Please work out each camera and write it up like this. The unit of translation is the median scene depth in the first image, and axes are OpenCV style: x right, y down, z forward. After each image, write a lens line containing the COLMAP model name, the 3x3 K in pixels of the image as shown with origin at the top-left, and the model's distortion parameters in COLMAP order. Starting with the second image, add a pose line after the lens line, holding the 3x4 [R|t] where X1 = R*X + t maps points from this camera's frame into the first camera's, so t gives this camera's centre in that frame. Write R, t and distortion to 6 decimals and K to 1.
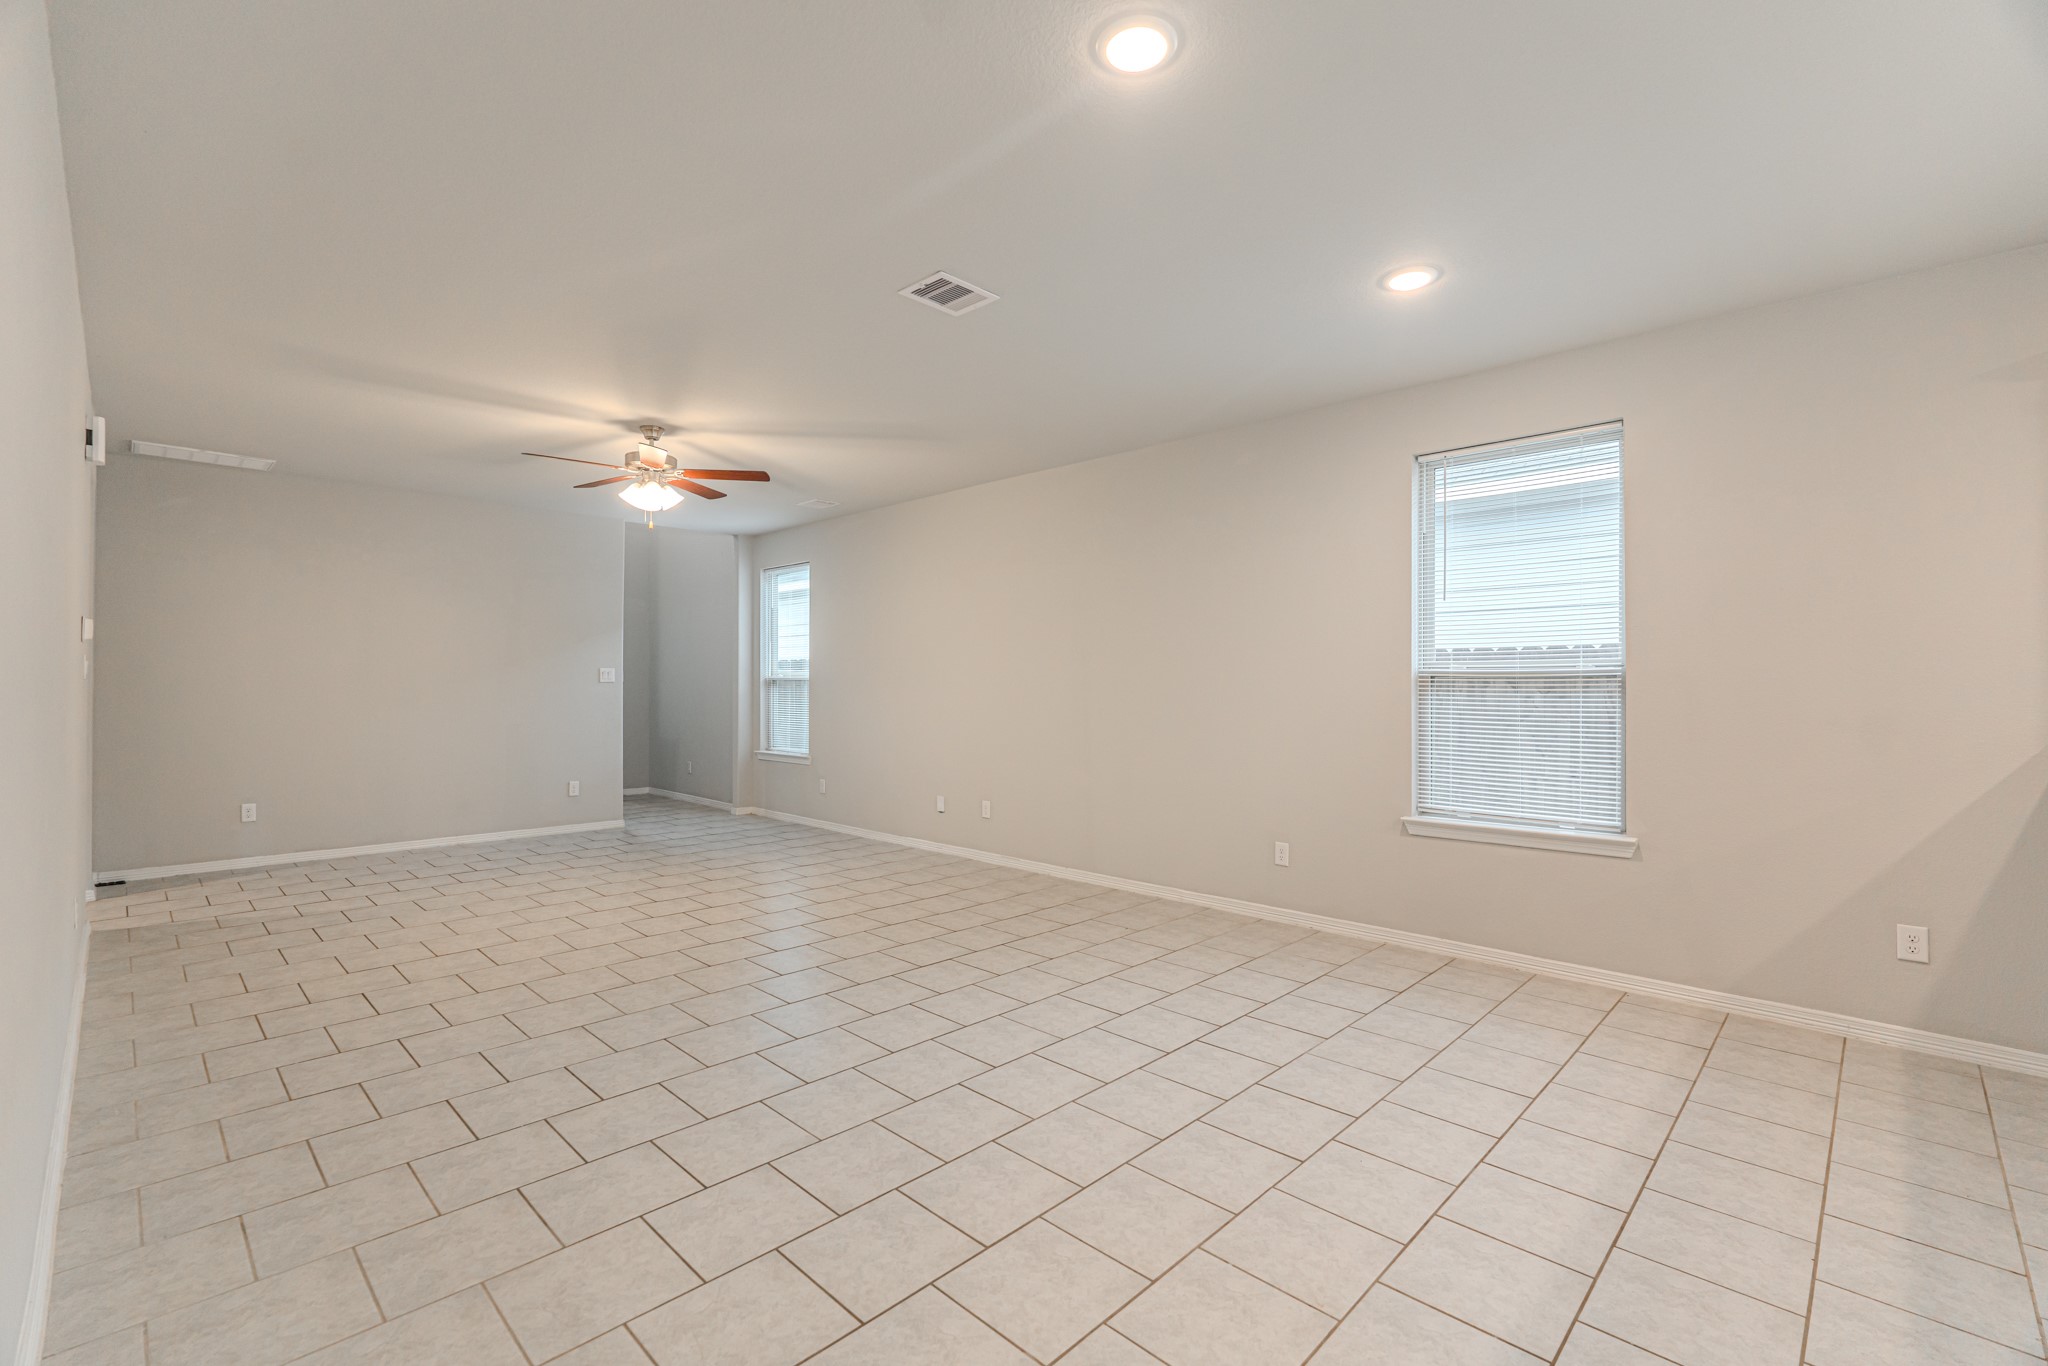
lens RADIAL K [[902.0, 0, 1015.4], [0, 902.0, 661.6], [0, 0, 1]] dist [-0.010875, 0.002634]
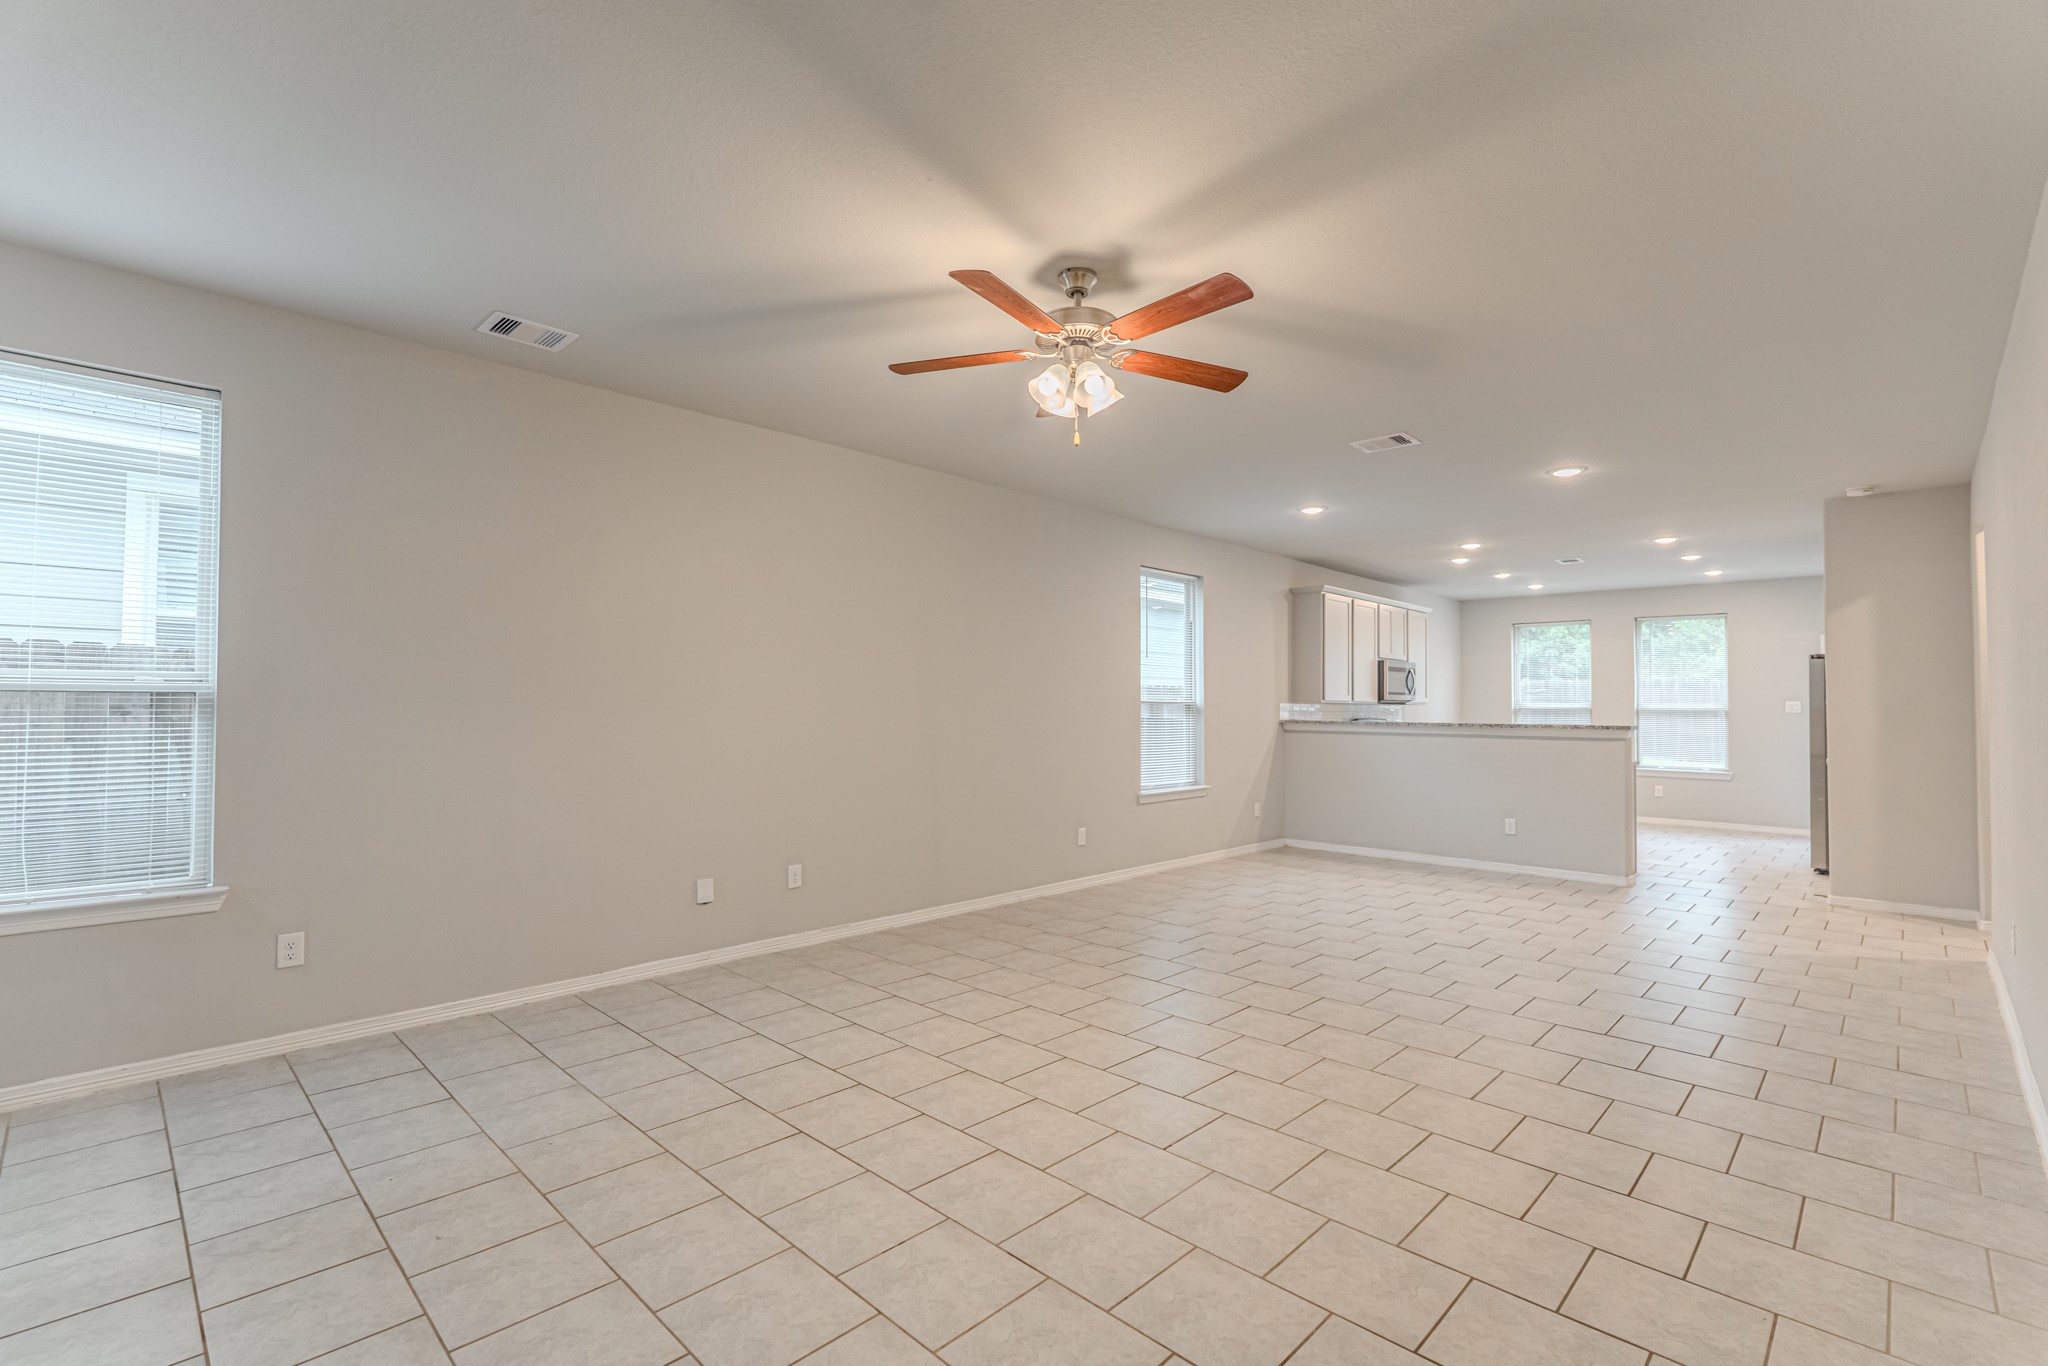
lens RADIAL K [[902.0, 0, 1035.3], [0, 902.0, 674.3], [0, 0, 1]] dist [-0.010875, 0.002634]
pose [[-0.008652, 0.032807, 0.999424, -0.745745], [-0.033520, 0.998890, -0.033080, 0.014570], [-0.999401, -0.033787, -0.007543, 0.778517]]
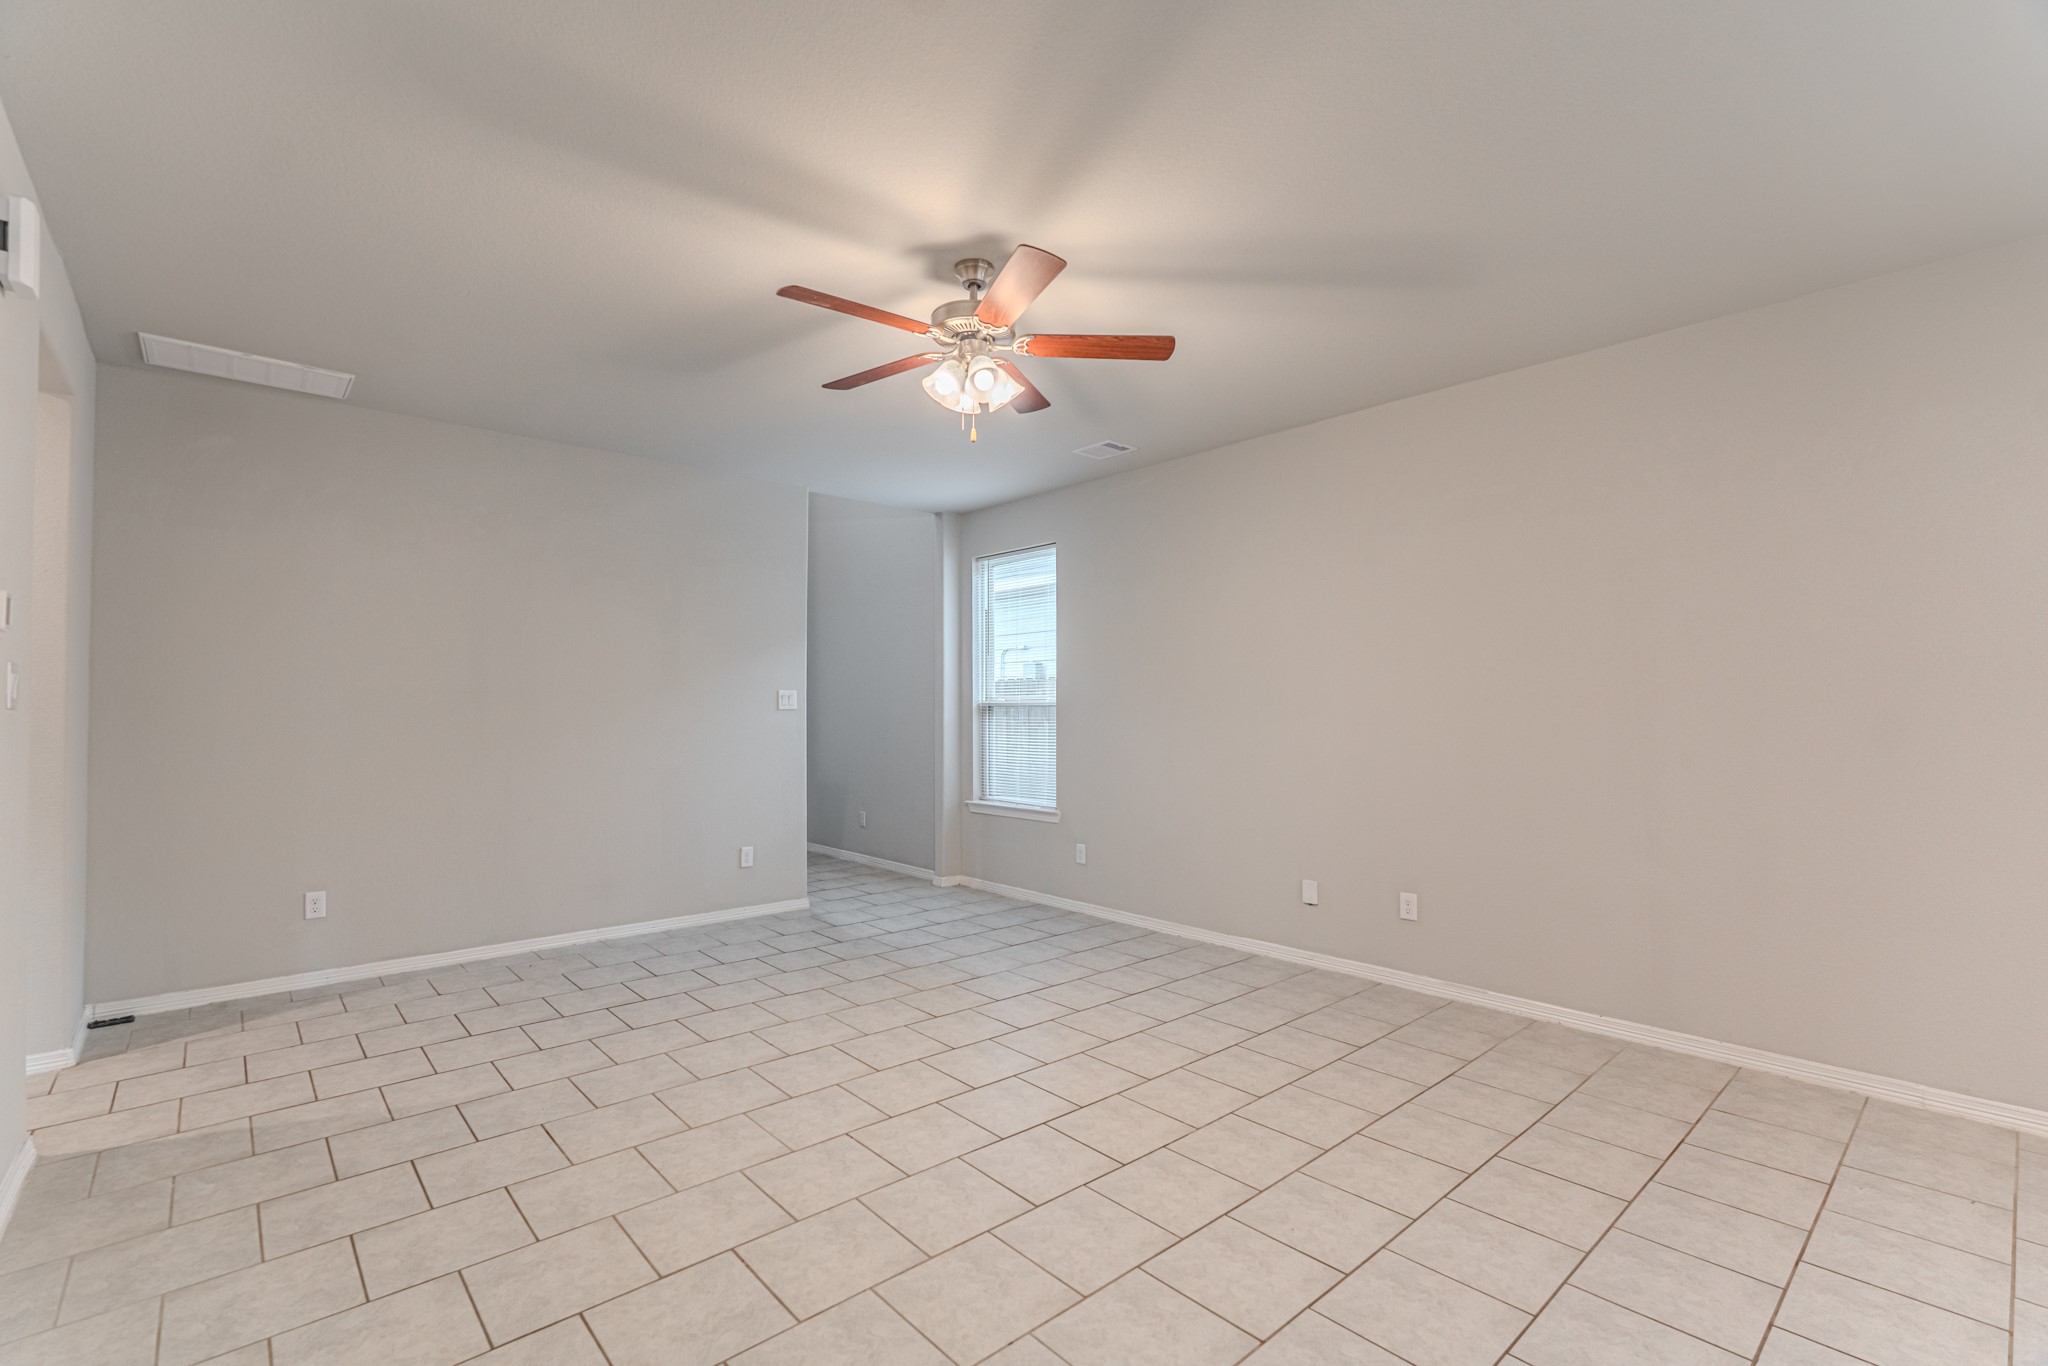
lens RADIAL K [[902.0, 0, 1011.5], [0, 902.0, 705.6], [0, 0, 1]] dist [-0.010875, 0.002634]
pose [[0.997826, -0.002167, -0.065873, -0.259193], [0.003458, 0.999804, 0.019499, 0.005971], [0.065818, -0.019684, 0.997637, 0.328012]]
